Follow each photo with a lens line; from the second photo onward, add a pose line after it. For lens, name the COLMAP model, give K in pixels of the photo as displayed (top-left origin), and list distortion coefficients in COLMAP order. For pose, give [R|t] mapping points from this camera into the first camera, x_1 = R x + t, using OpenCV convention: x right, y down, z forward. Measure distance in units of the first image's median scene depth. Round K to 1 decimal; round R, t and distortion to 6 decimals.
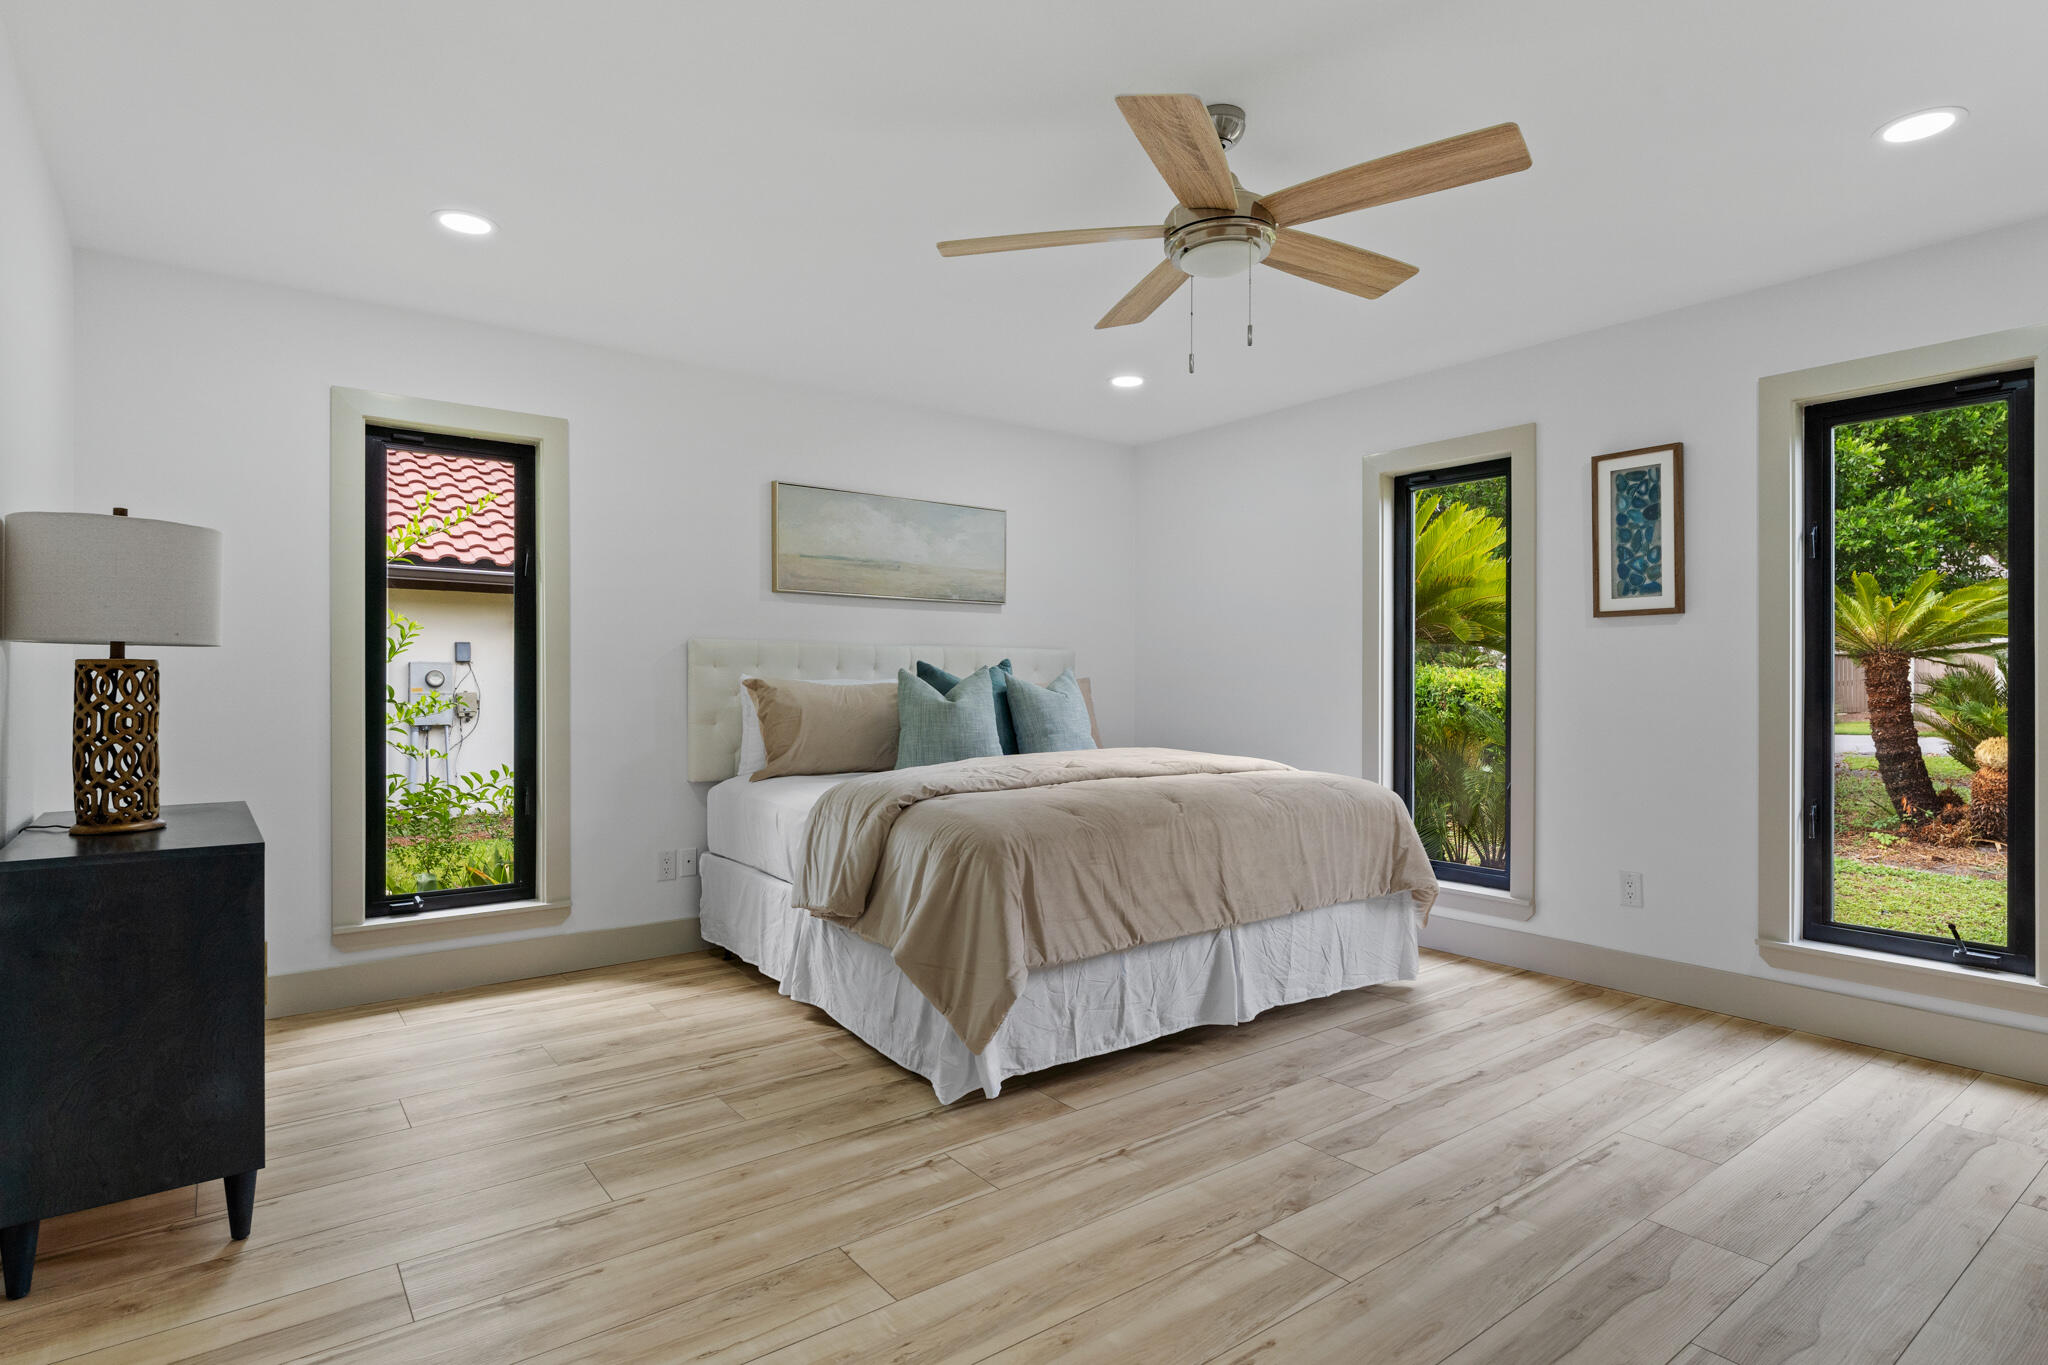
lens RADIAL K [[1097.3, 0, 1054.2], [0, 1097.3, 655.0], [0, 0, 1]] dist [-0.003749, -0.000429]
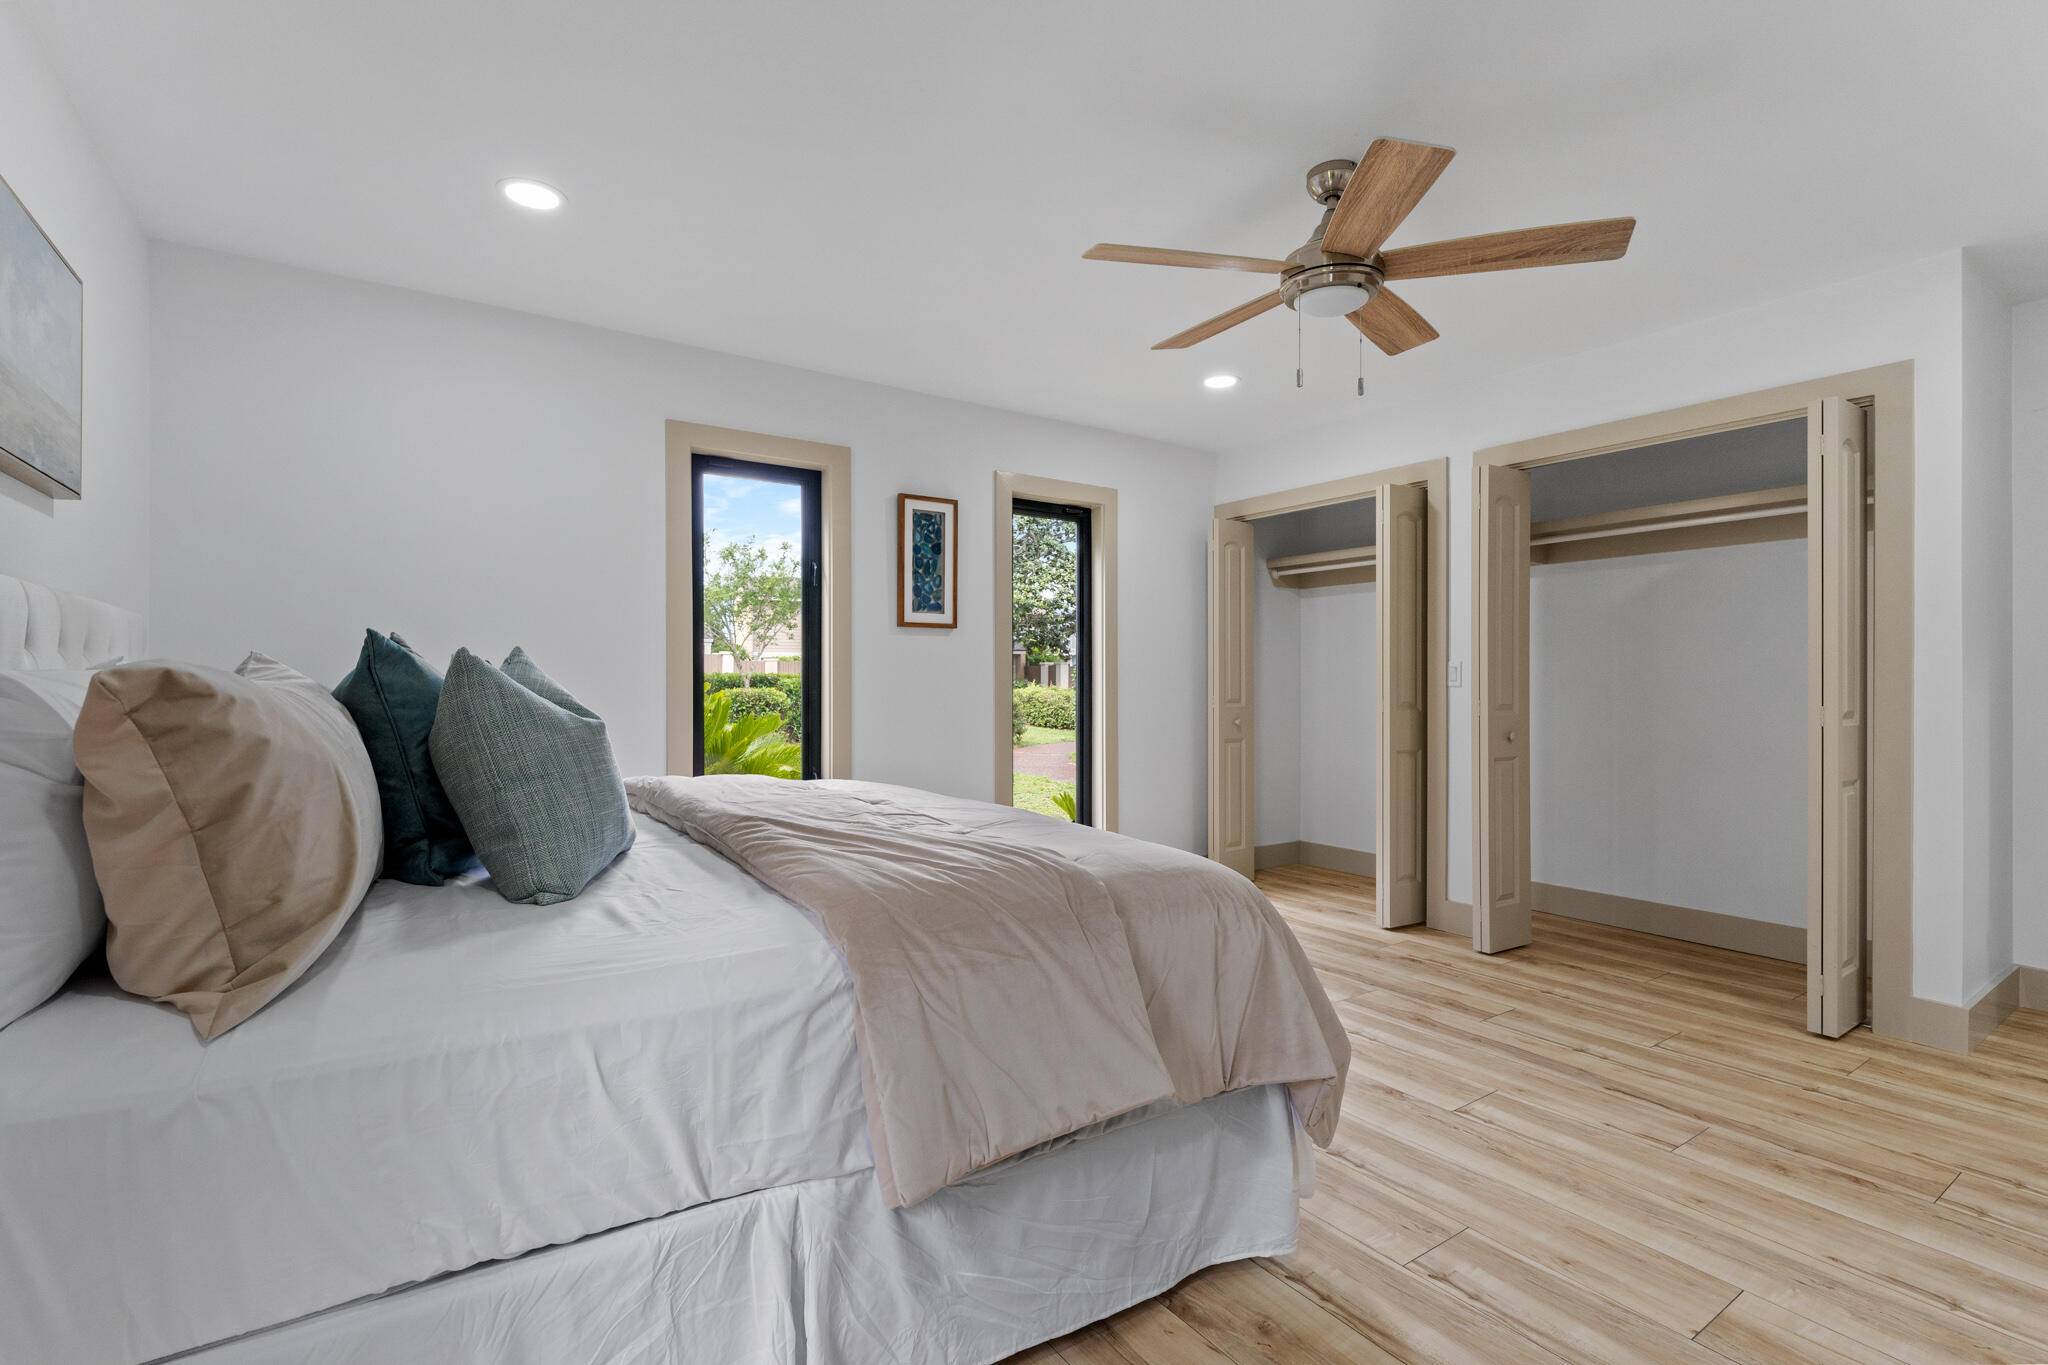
lens RADIAL K [[917.8, 0, 1024.0], [0, 917.8, 682.5], [0, 0, 1]] dist [-0.001921, 0.000082]
pose [[0.063849, -0.008798, 0.997921, -0.539189], [-0.023449, 0.999672, 0.010313, 0.014069], [-0.997684, -0.024058, 0.063622, 0.847592]]
